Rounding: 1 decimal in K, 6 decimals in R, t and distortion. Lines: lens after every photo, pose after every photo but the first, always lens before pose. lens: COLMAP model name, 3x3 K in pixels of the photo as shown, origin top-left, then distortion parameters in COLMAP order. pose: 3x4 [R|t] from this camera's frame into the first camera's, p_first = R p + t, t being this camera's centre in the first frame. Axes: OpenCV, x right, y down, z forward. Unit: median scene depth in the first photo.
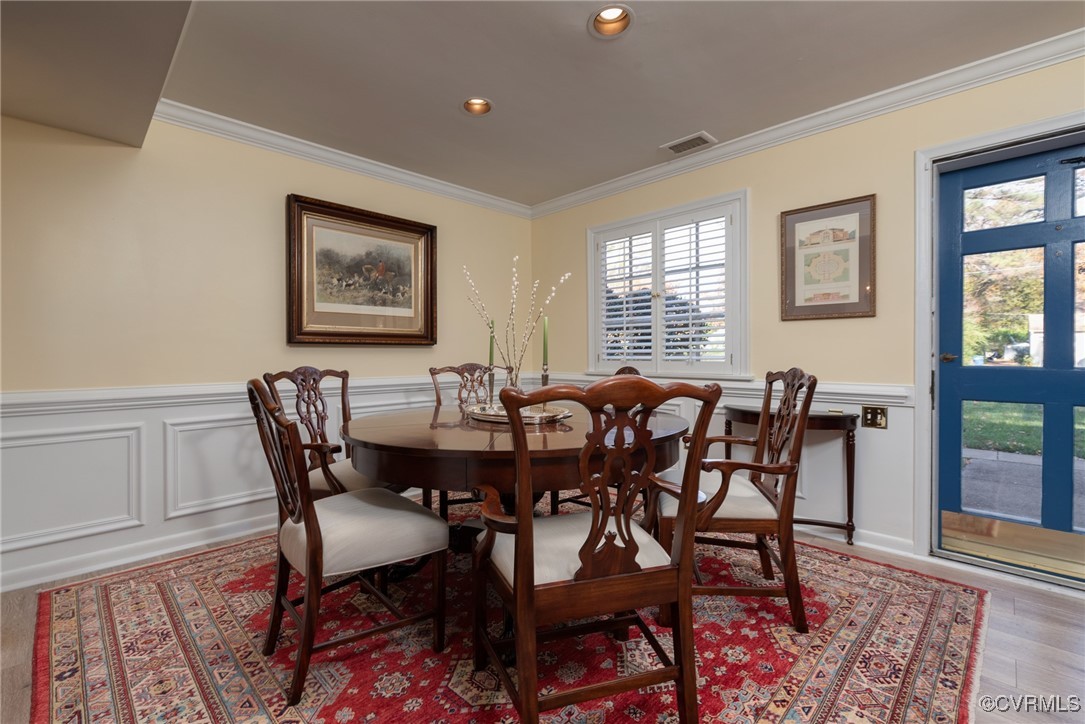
lens RADIAL K [[453.1, 0, 543.3], [0, 453.1, 361.0], [0, 0, 1]] dist [0.001217, -0.000346]
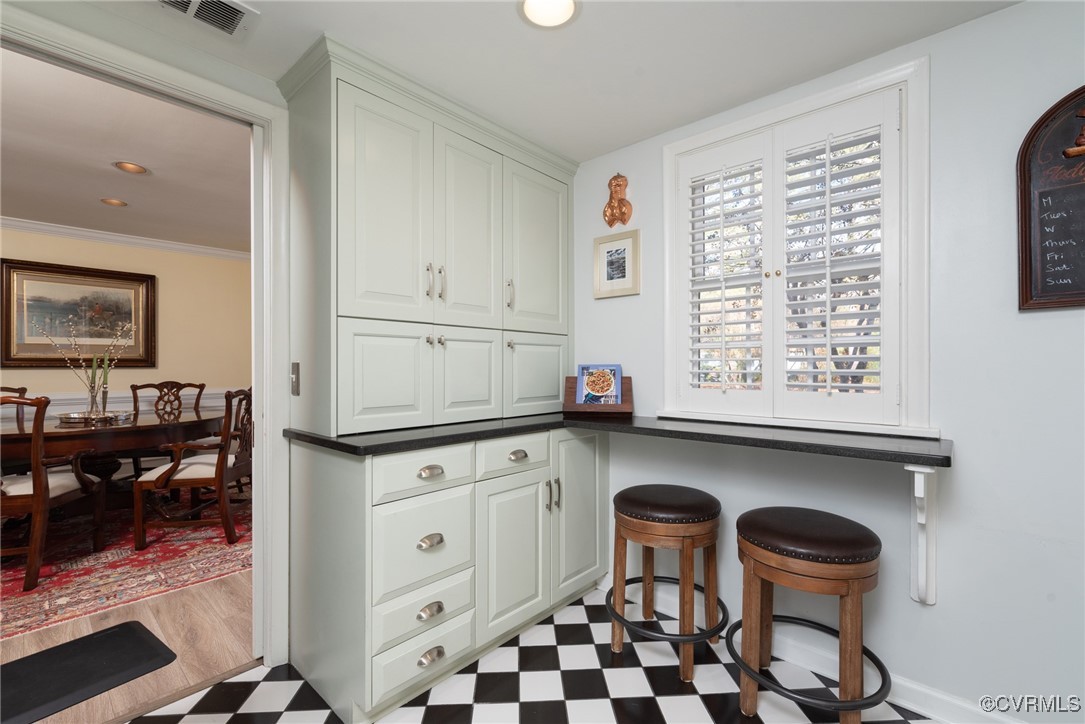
lens RADIAL K [[453.1, 0, 551.0], [0, 453.1, 371.1], [0, 0, 1]] dist [0.001217, -0.000346]
pose [[0.999231, 0.006057, 0.038734, 0.910136], [-0.006001, 0.999981, -0.001552, -0.028529], [-0.038742, 0.001318, 0.999248, -0.376253]]
